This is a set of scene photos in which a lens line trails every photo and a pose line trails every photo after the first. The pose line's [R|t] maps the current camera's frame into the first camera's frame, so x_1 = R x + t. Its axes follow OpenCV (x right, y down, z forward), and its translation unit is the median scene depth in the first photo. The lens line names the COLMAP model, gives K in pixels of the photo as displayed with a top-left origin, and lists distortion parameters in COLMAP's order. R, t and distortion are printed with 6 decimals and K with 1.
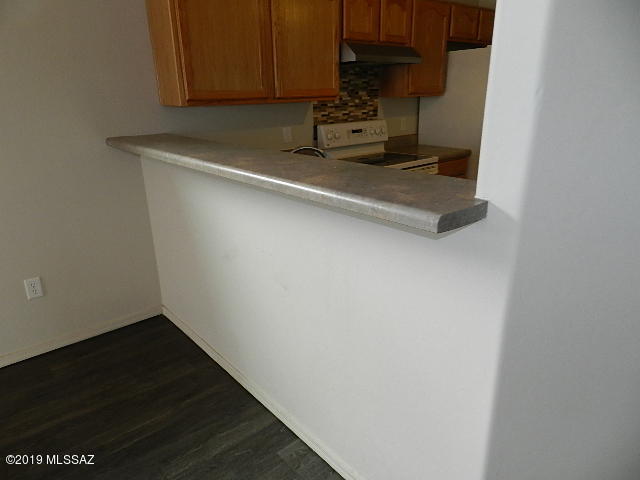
lens RADIAL K [[424.4, 0, 321.9], [0, 424.4, 260.2], [0, 0, 1]] dist [0.005598, 0.002617]
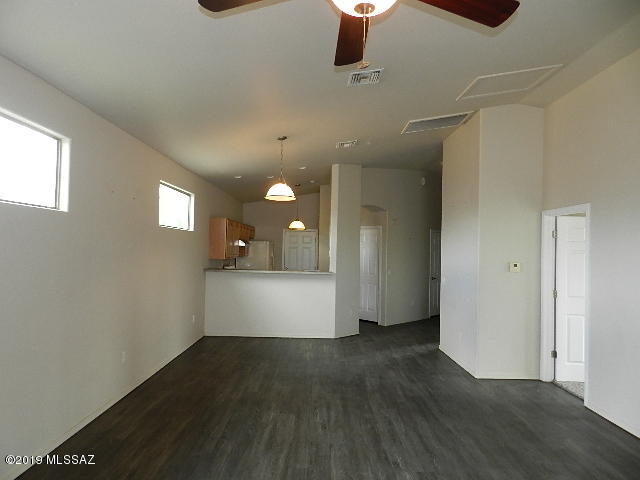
lens RADIAL K [[442.1, 0, 320.0], [0, 442.1, 240.0], [0, 0, 1]] dist [-0.000392, -0.000132]
pose [[0.652072, 0.045874, 0.756768, -1.601922], [0.254412, 0.927051, -0.275411, 0.407098], [-0.714196, 0.372119, 0.592833, -1.032631]]
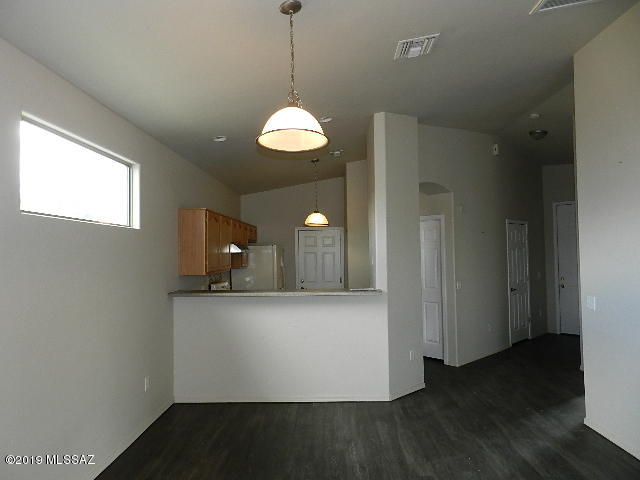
lens RADIAL K [[442.1, 0, 320.0], [0, 442.1, 240.0], [0, 0, 1]] dist [-0.000392, -0.000132]
pose [[0.671159, 0.029236, 0.740736, -1.001393], [0.282385, 0.913804, -0.291927, 0.162478], [-0.685423, 0.405102, 0.605052, -0.452105]]
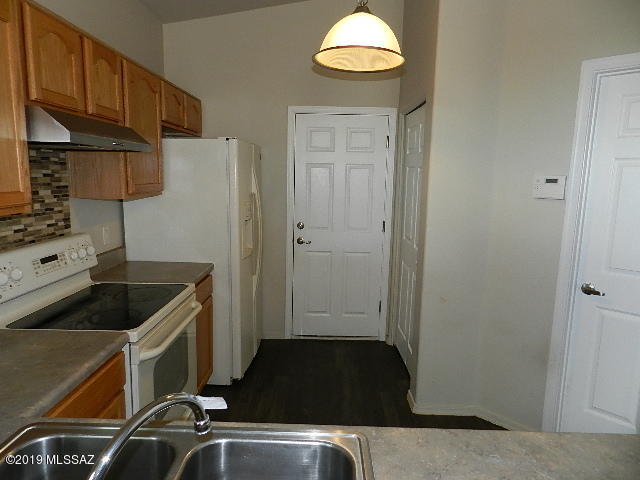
lens RADIAL K [[442.1, 0, 320.0], [0, 442.1, 240.0], [0, 0, 1]] dist [-0.000392, -0.000132]
pose [[0.662407, -0.082559, 0.744581, -0.107941], [0.250625, 0.961060, -0.116403, -0.174221], [-0.705978, 0.263717, 0.657304, 0.374180]]
